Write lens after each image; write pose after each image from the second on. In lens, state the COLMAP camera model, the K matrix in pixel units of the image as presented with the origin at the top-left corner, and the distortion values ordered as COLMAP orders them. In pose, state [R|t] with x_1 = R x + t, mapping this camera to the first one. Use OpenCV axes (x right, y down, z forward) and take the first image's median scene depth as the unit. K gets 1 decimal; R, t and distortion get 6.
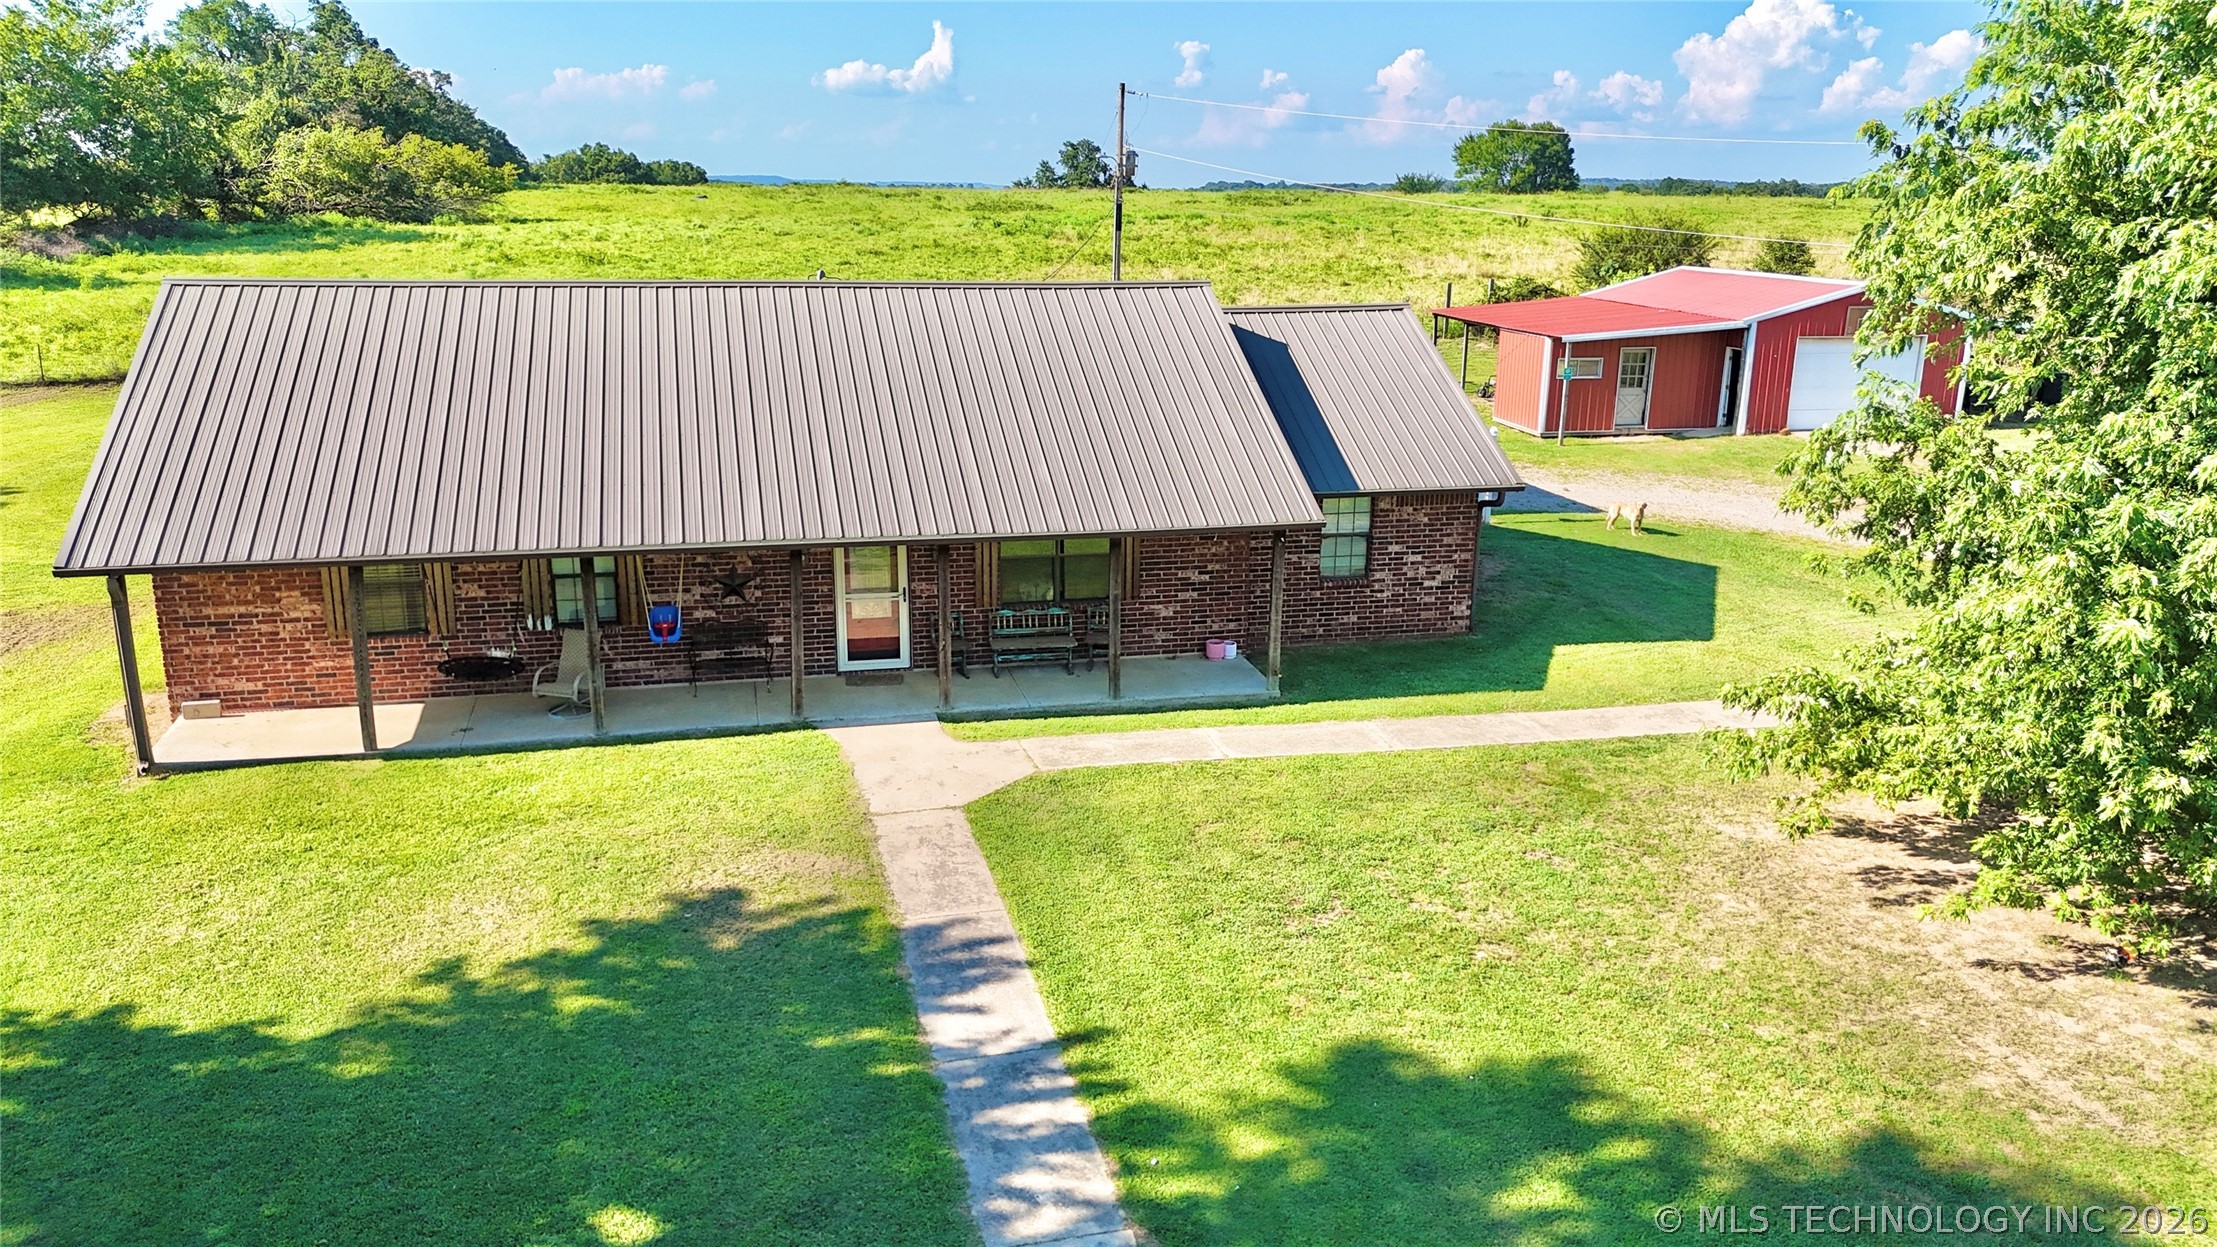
lens RADIAL K [[1609.9, 0, 1101.2], [0, 1609.9, 613.5], [0, 0, 1]] dist [0.096145, -0.080706]
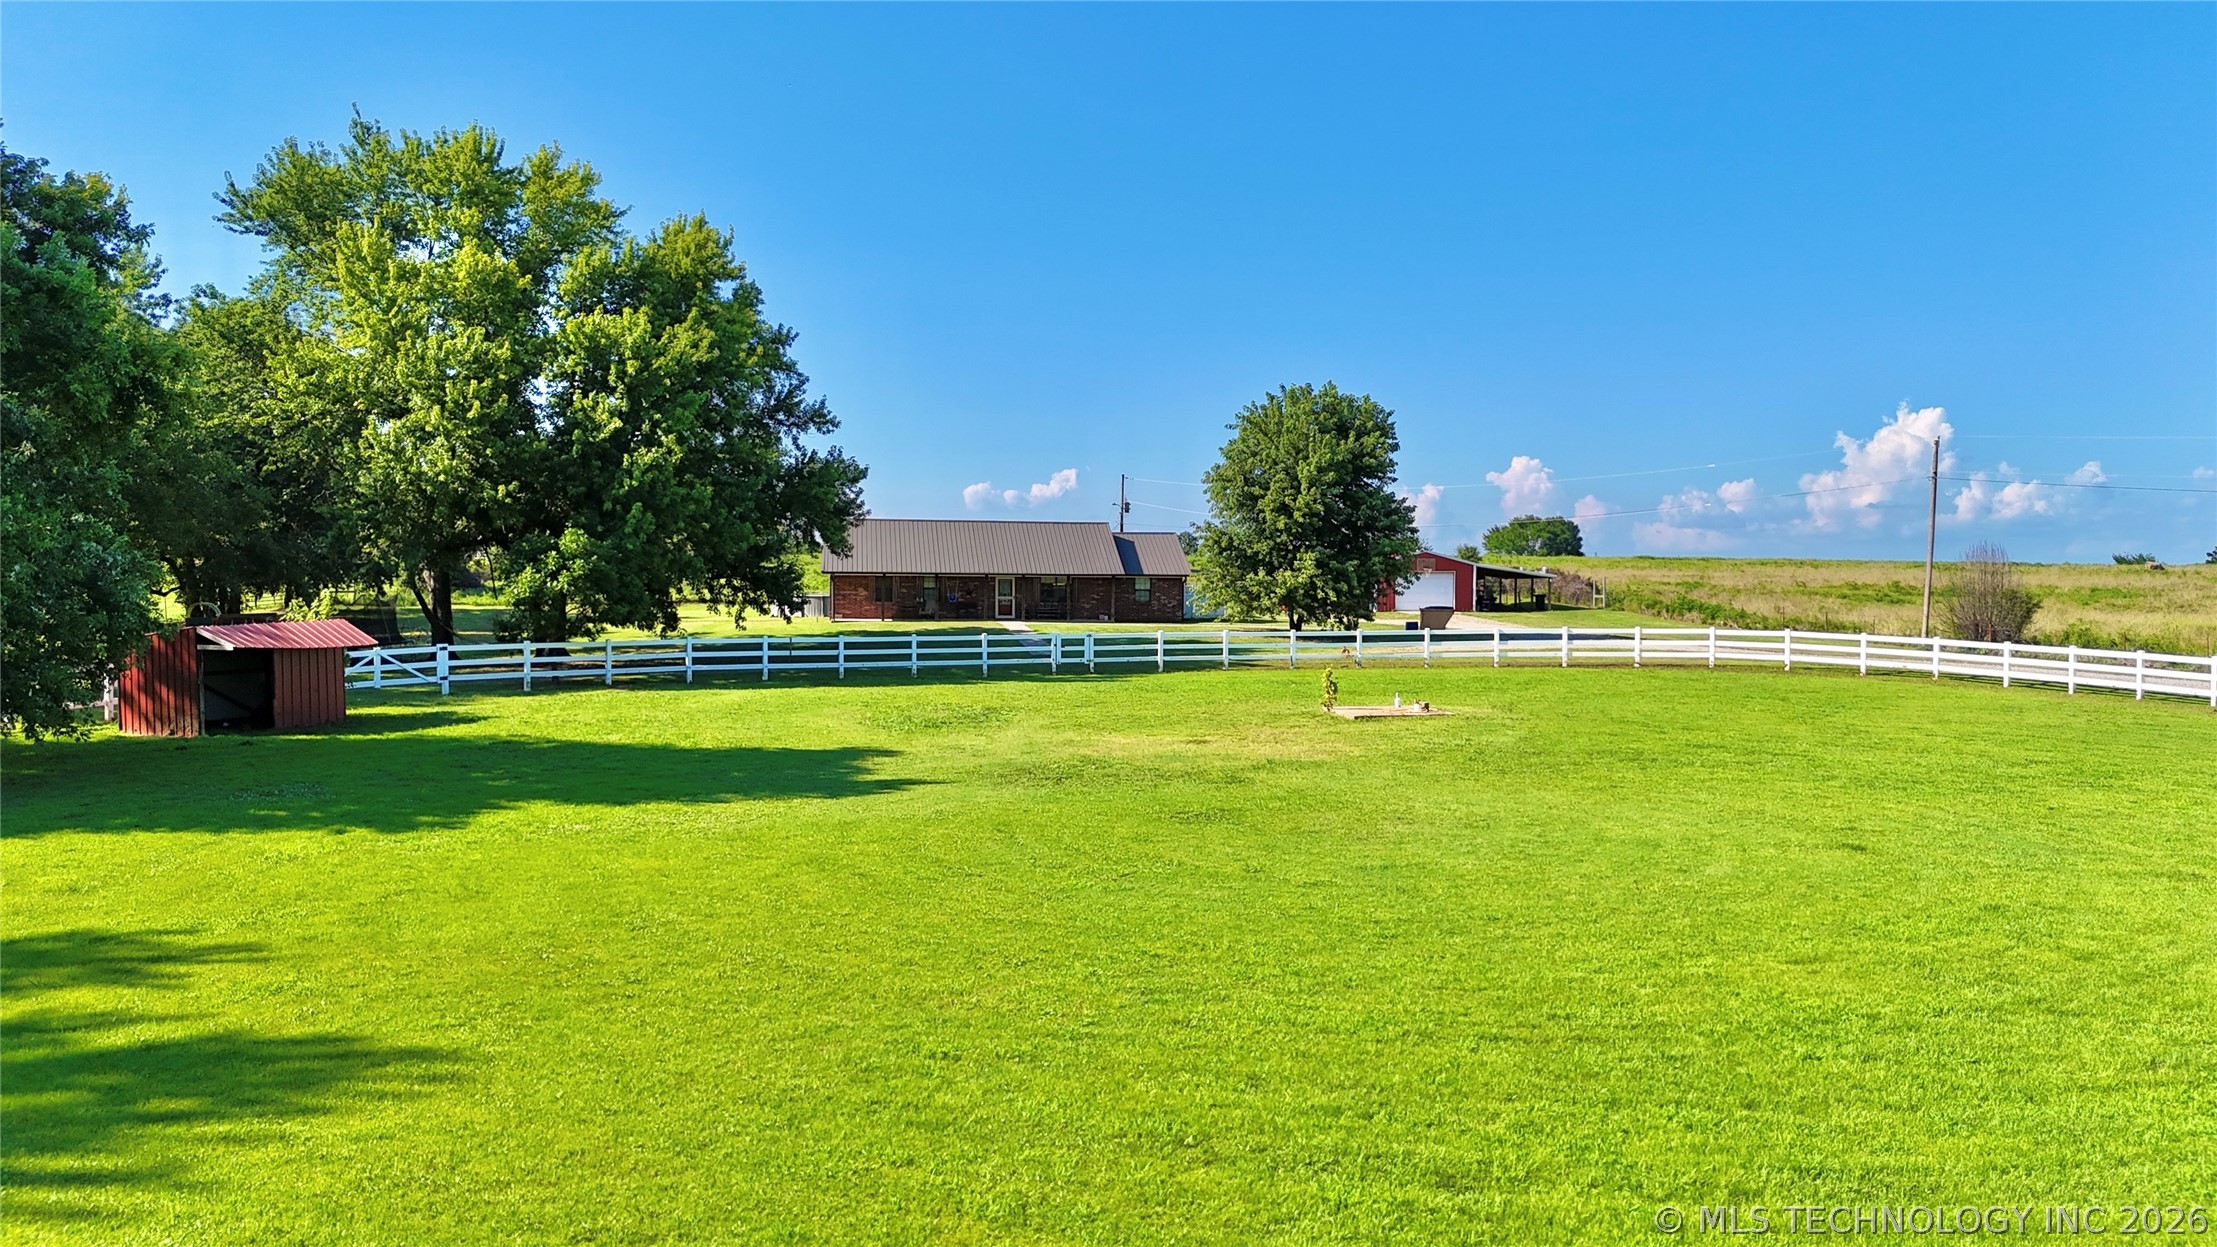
lens RADIAL K [[1636.7, 0, 1106.7], [0, 1636.7, 628.5], [0, 0, 1]] dist [0.073482, -0.071077]
pose [[0.996321, -0.001434, -0.085692, 0.385875], [-0.018636, 0.972310, -0.232949, 0.875239], [0.083653, 0.233689, 0.968706, -2.441726]]
